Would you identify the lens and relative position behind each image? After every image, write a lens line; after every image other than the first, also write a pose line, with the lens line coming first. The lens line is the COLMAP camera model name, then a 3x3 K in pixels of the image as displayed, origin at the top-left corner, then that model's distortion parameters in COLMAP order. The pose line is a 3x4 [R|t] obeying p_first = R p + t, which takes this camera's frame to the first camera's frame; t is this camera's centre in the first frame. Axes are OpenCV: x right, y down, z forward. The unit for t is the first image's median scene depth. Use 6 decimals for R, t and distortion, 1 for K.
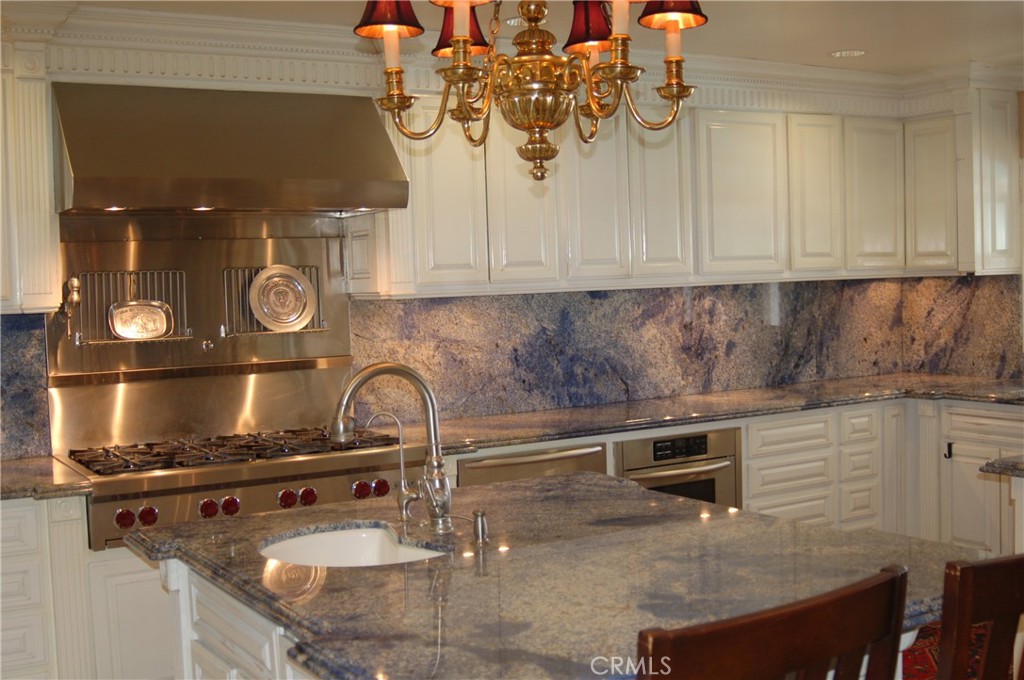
lens RADIAL K [[1236.1, 0, 512.0], [0, 1236.1, 340.0], [0, 0, 1]] dist [-0.129546, 0.045319]
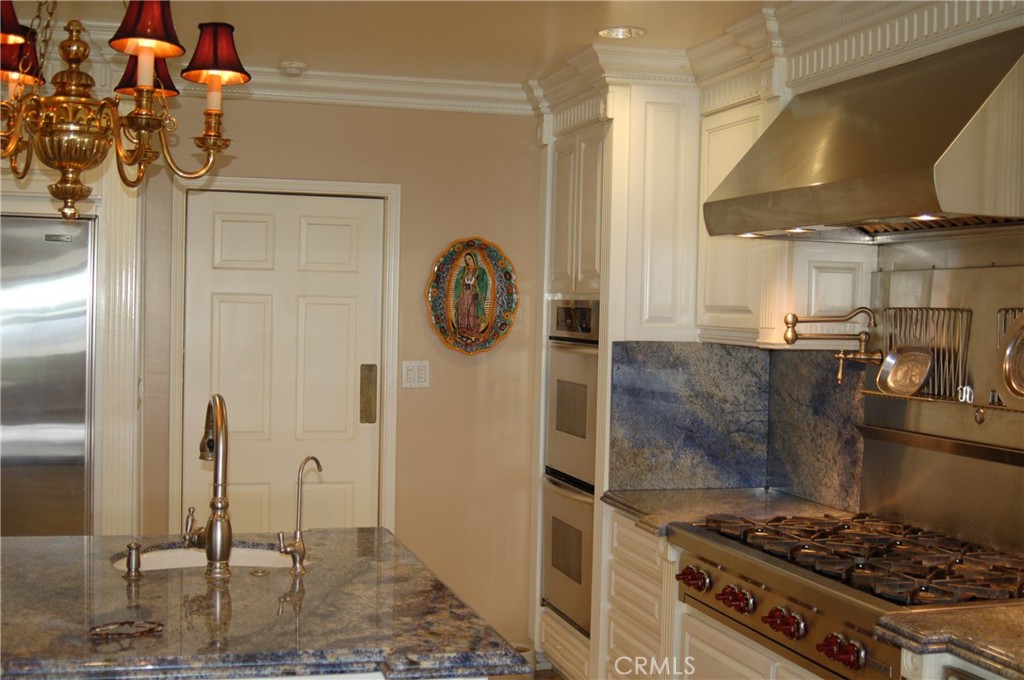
lens RADIAL K [[1274.0, 0, 512.0], [0, 1274.0, 340.0], [0, 0, 1]] dist [-0.102661, -0.037262]
pose [[-0.269349, 0.045673, -0.961959, 0.446909], [-0.063045, 0.995896, 0.064937, -0.059341], [0.960977, 0.078137, -0.265365, 0.791669]]
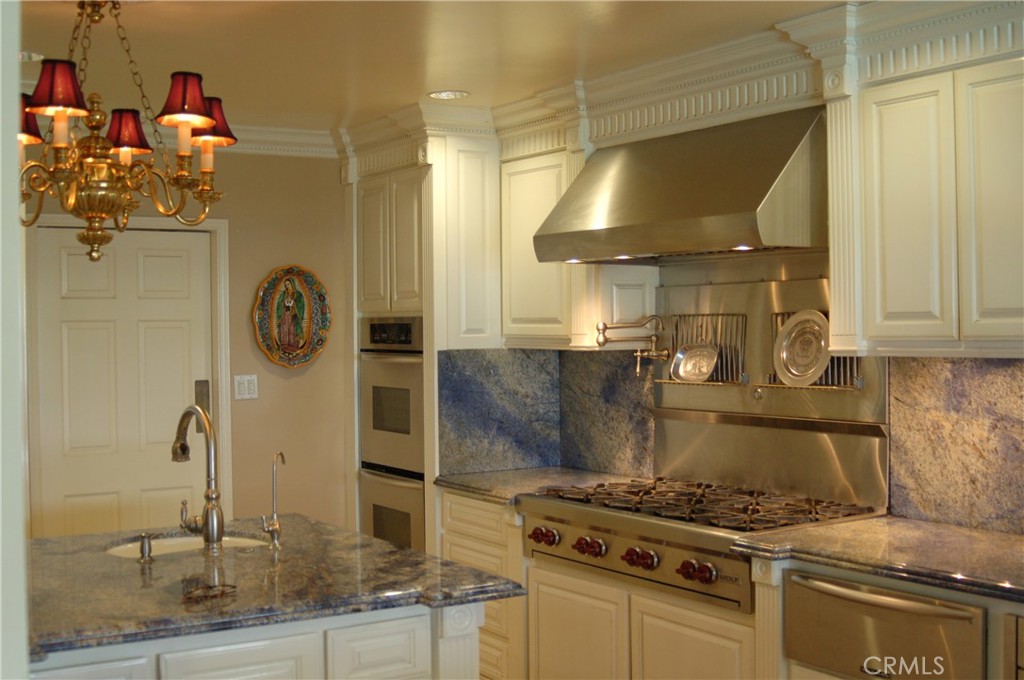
lens RADIAL K [[1236.1, 0, 512.0], [0, 1236.1, 340.0], [0, 0, 1]] dist [-0.129546, 0.045319]
pose [[0.022605, 0.040175, -0.998937, 0.590850], [-0.040063, 0.998426, 0.039247, -0.056996], [0.998941, 0.039133, 0.024179, 0.669908]]
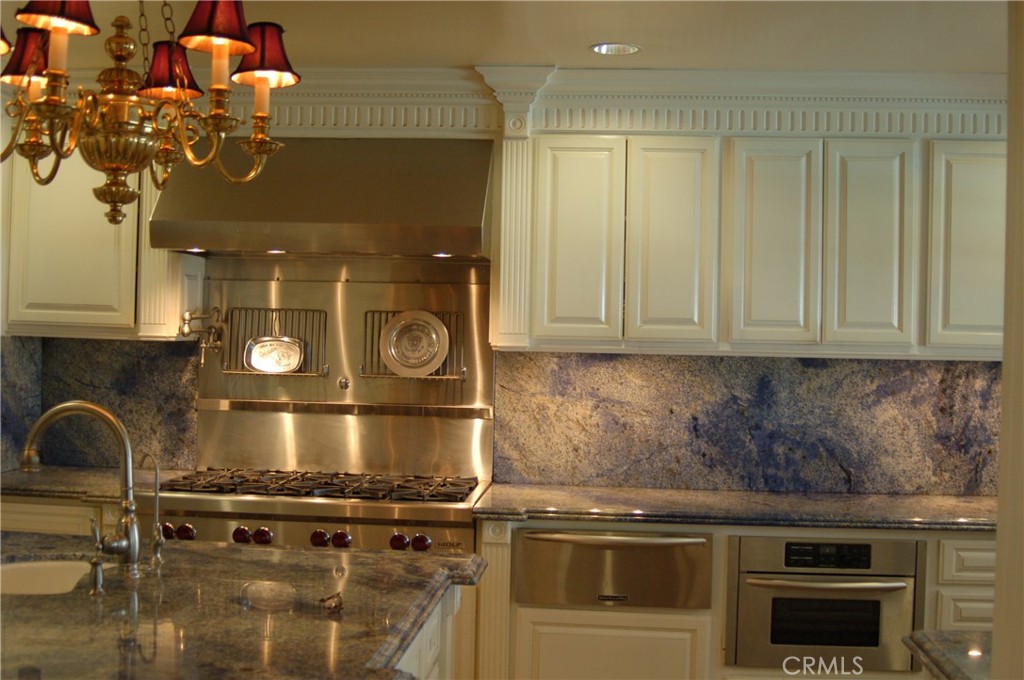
lens RADIAL K [[1236.1, 0, 512.0], [0, 1236.1, 340.0], [0, 0, 1]] dist [-0.129546, 0.045319]
pose [[0.806219, 0.056097, -0.588951, 0.407435], [-0.078856, 0.996801, -0.013004, -0.025767], [0.586338, 0.056926, 0.808064, 0.203660]]
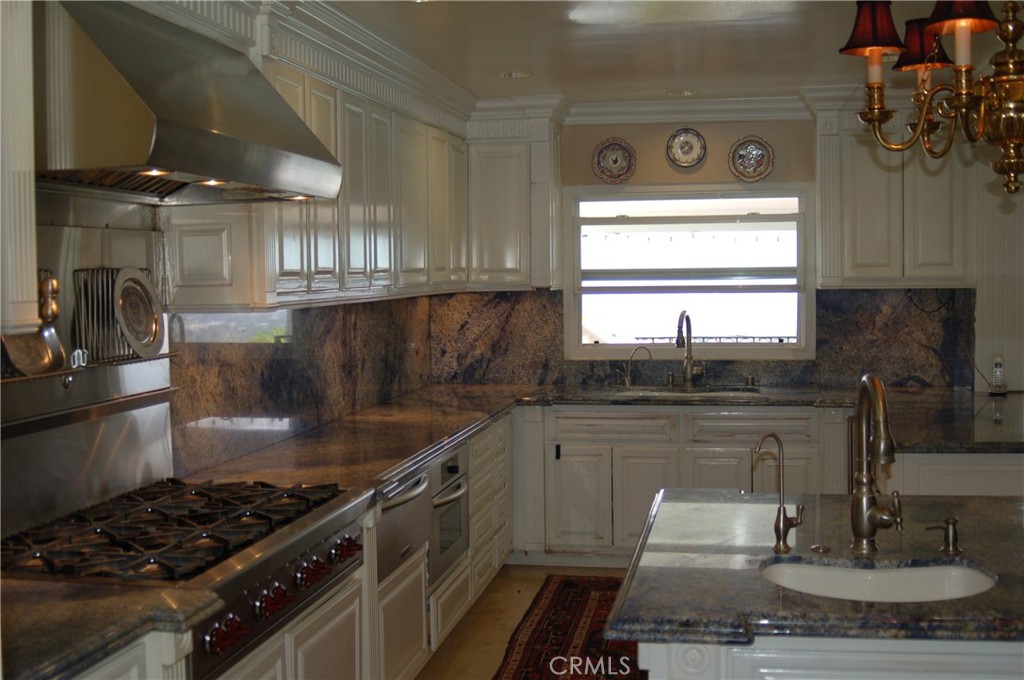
lens RADIAL K [[1236.1, 0, 512.0], [0, 1236.1, 340.0], [0, 0, 1]] dist [-0.129546, 0.045319]
pose [[0.655731, -0.018283, 0.754773, -0.509037], [0.031220, 0.999508, -0.002912, -0.006926], [-0.754349, 0.025474, 0.655979, 0.316444]]
